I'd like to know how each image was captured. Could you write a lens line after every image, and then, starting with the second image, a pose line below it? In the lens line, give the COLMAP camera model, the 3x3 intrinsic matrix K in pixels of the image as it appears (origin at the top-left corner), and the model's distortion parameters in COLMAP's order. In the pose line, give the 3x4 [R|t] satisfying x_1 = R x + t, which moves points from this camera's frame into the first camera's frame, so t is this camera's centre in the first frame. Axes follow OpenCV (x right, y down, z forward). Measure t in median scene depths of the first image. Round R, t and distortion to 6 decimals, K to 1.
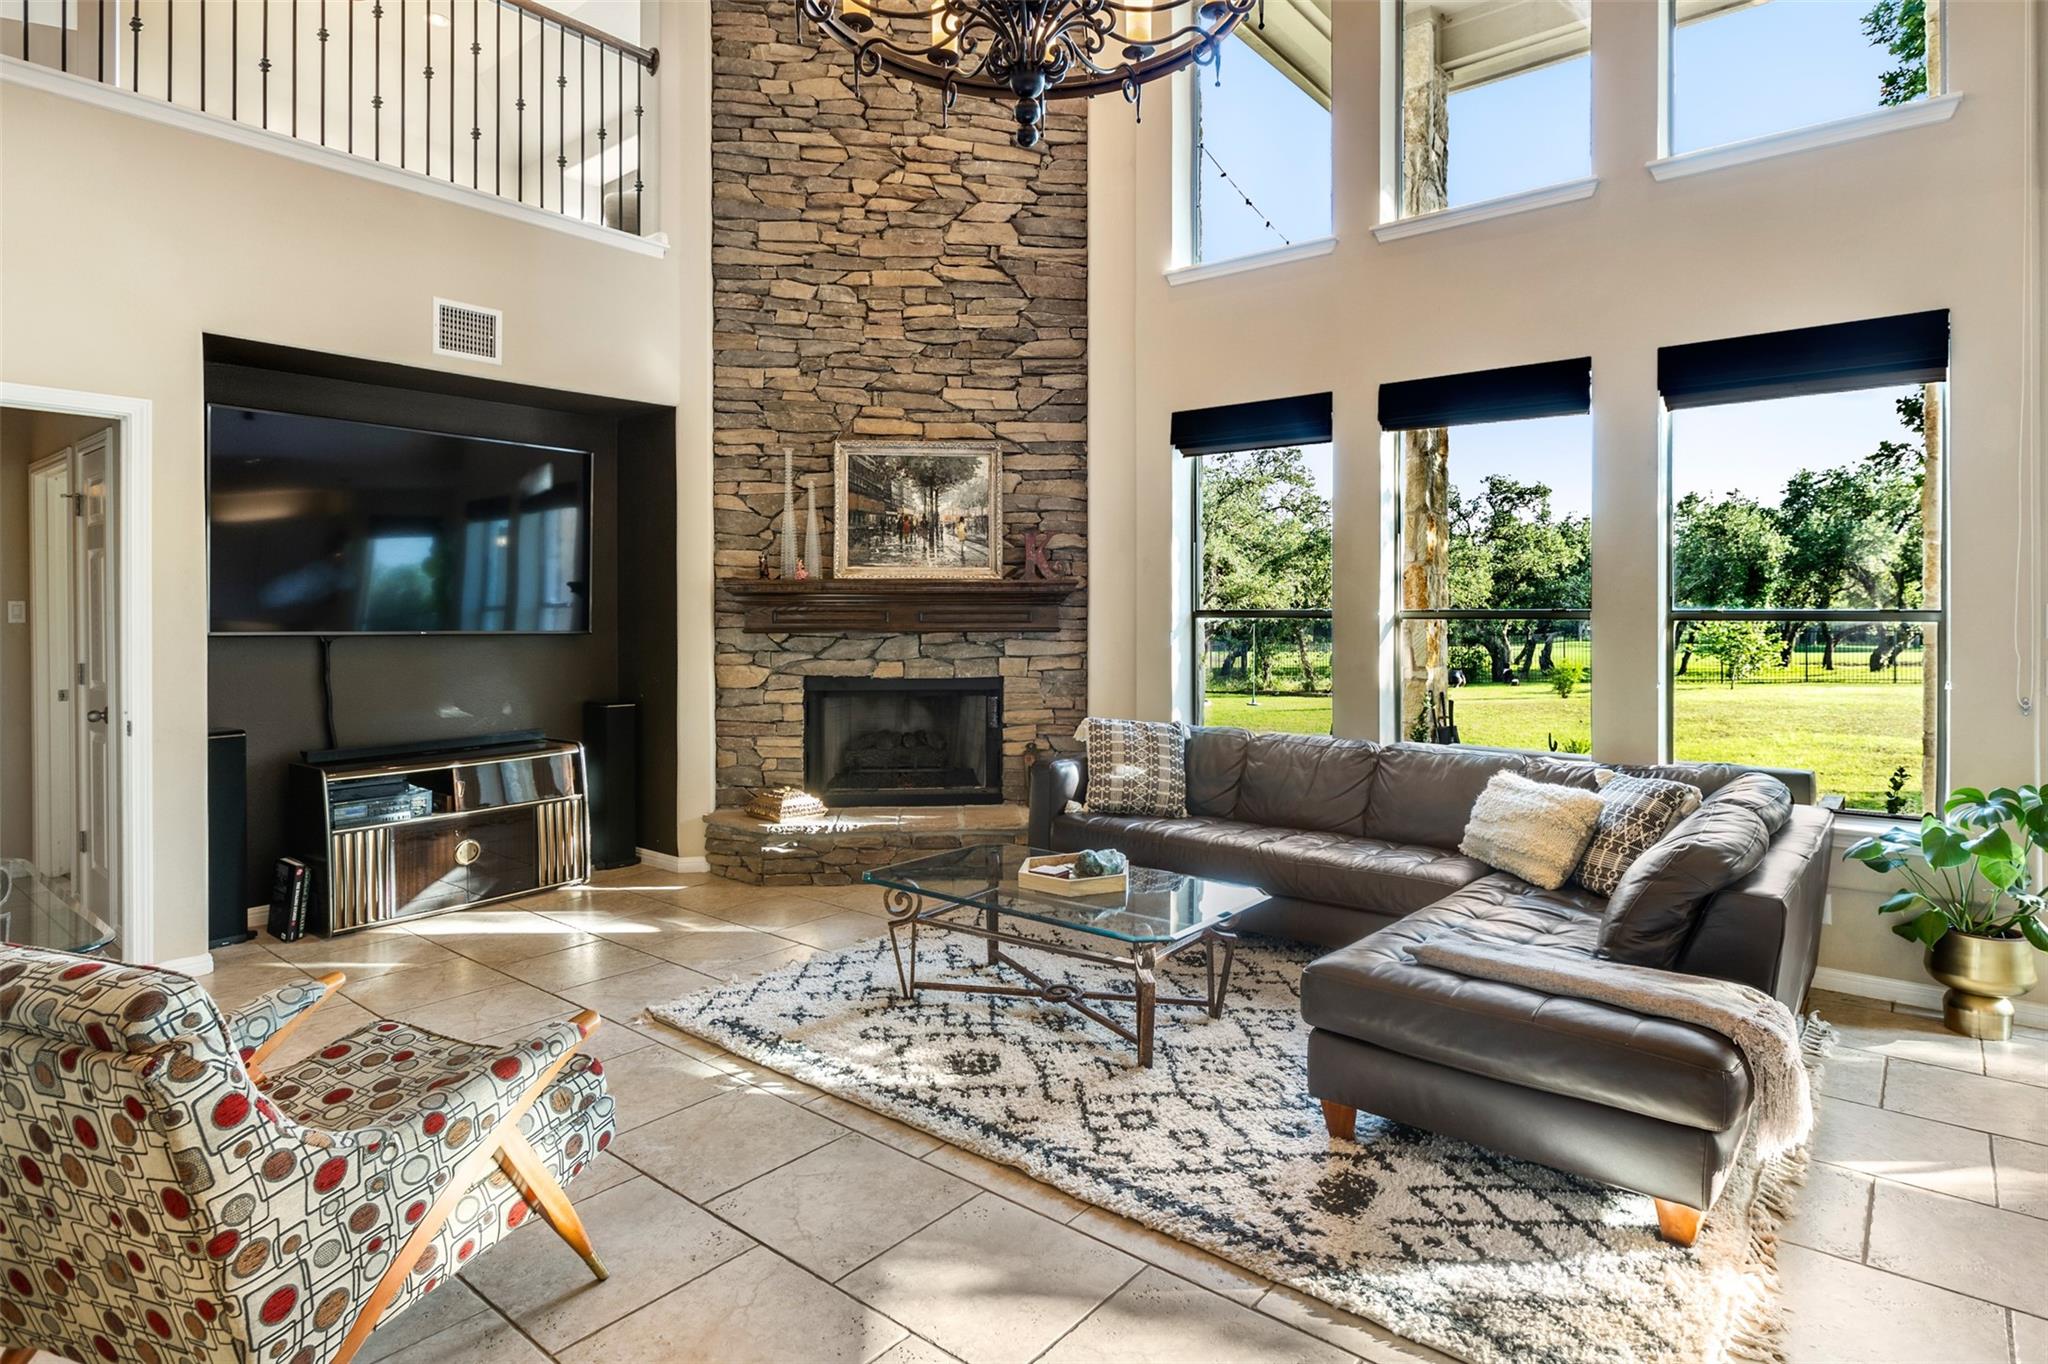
lens RADIAL K [[1102.8, 0, 1059.2], [0, 1102.8, 619.3], [0, 0, 1]] dist [-0.013075, 0.000665]
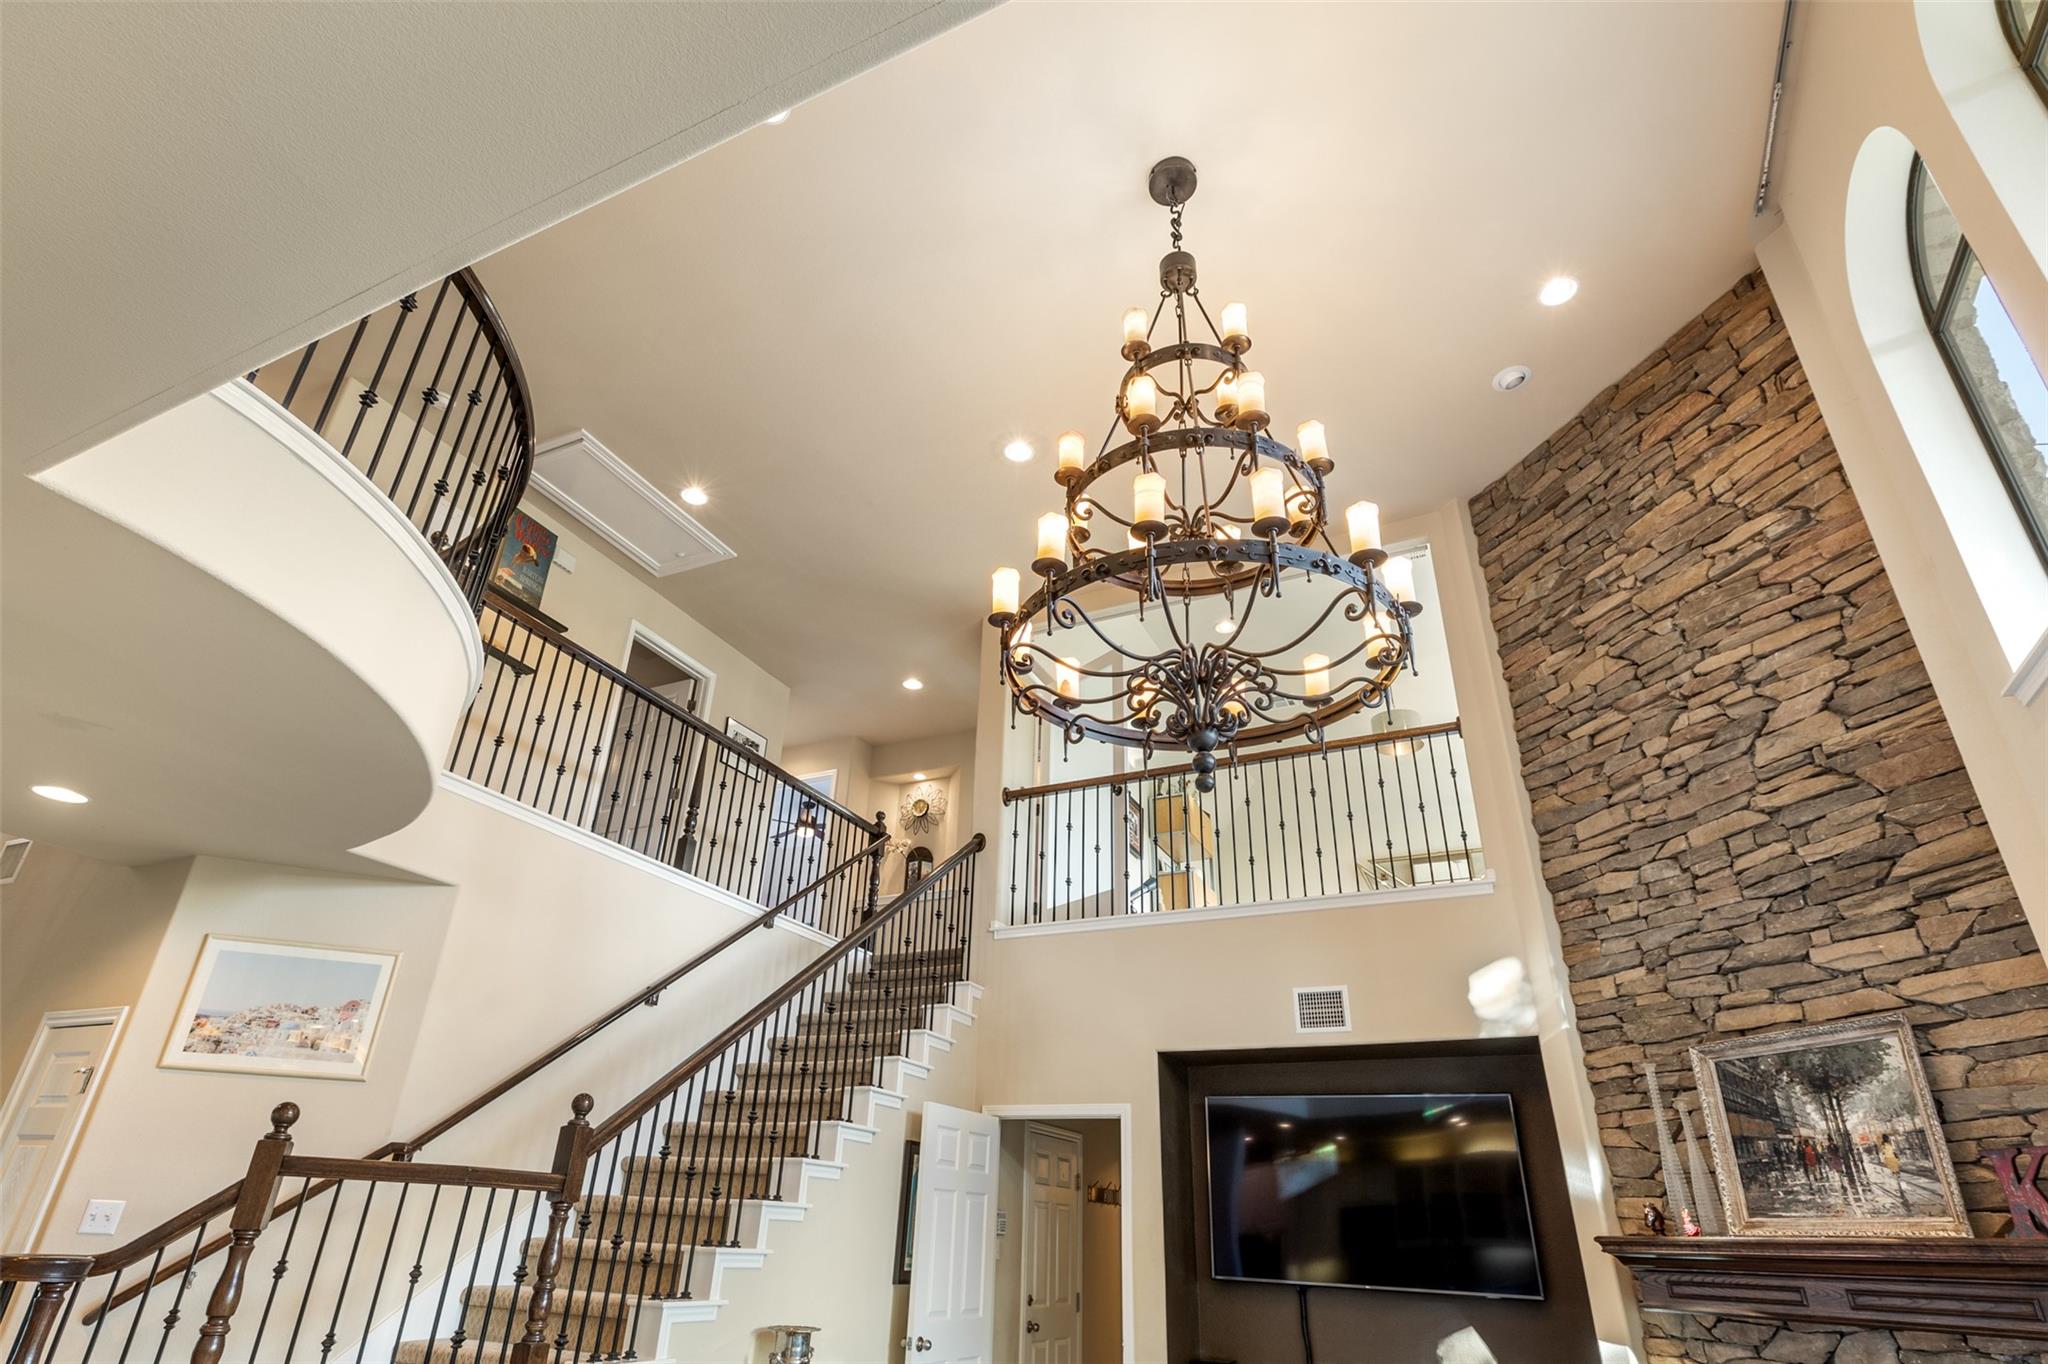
lens RADIAL K [[1060.4, 0, 1000.6], [0, 1060.4, 692.0], [0, 0, 1]] dist [0.001994, -0.001910]
pose [[0.208784, -0.441023, -0.872874, 0.491335], [-0.045037, 0.887261, -0.459064, -0.010797], [0.976924, 0.135156, 0.165383, 0.331157]]
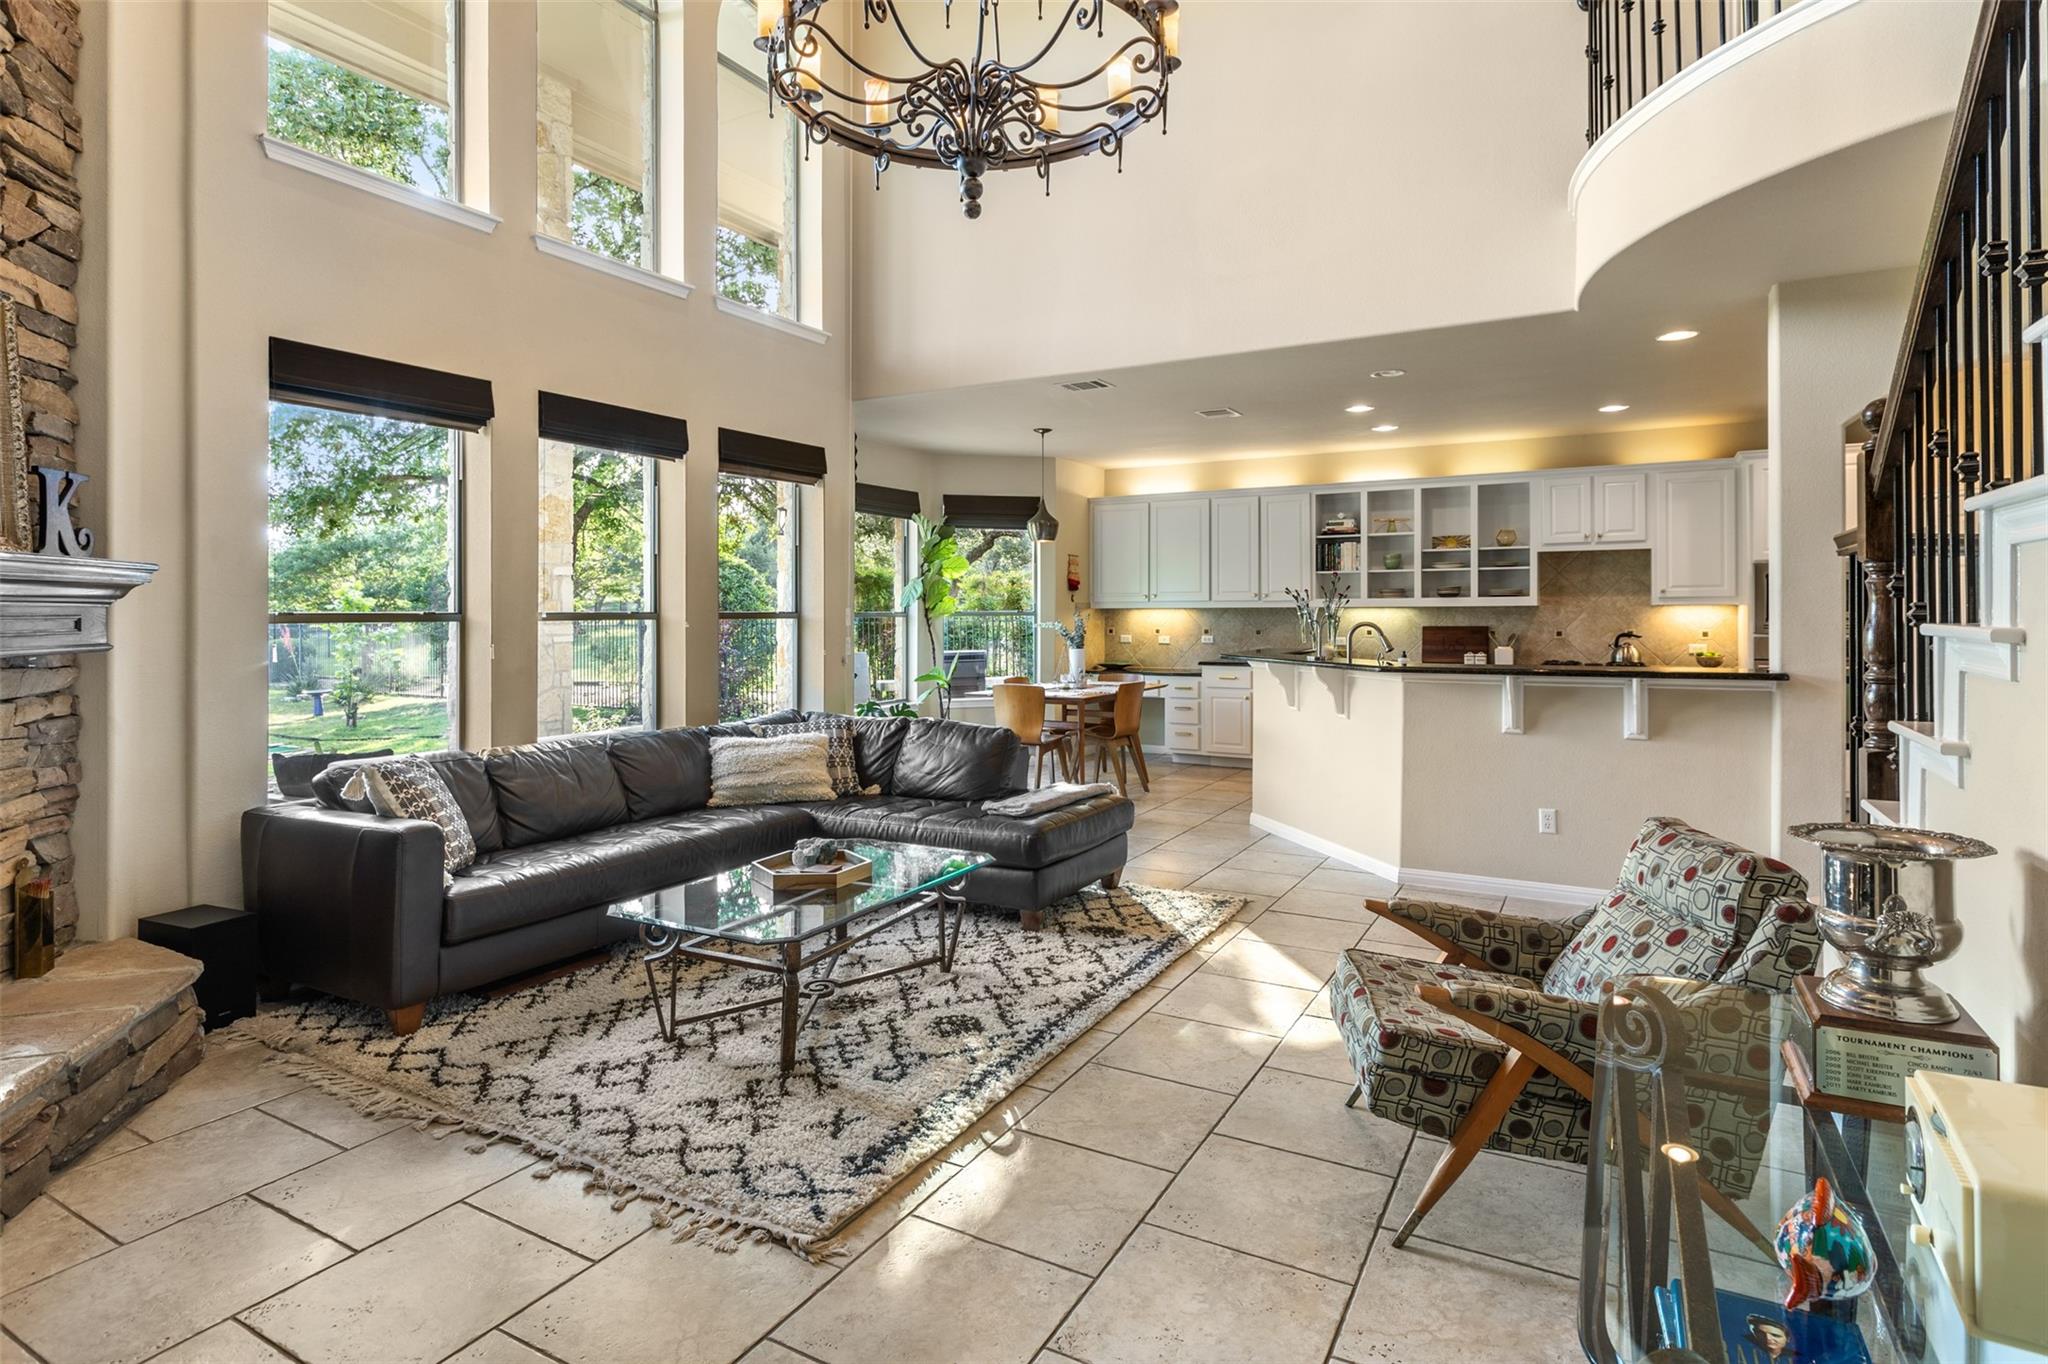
lens RADIAL K [[1057.3, 0, 1012.9], [0, 1057.3, 610.7], [0, 0, 1]] dist [-0.000787, -0.000043]
pose [[-0.156394, 0.001978, 0.987693, -0.630340], [0.012652, 0.999920, 0.000001, -0.003393], [-0.987614, 0.012496, -0.156406, 0.619770]]
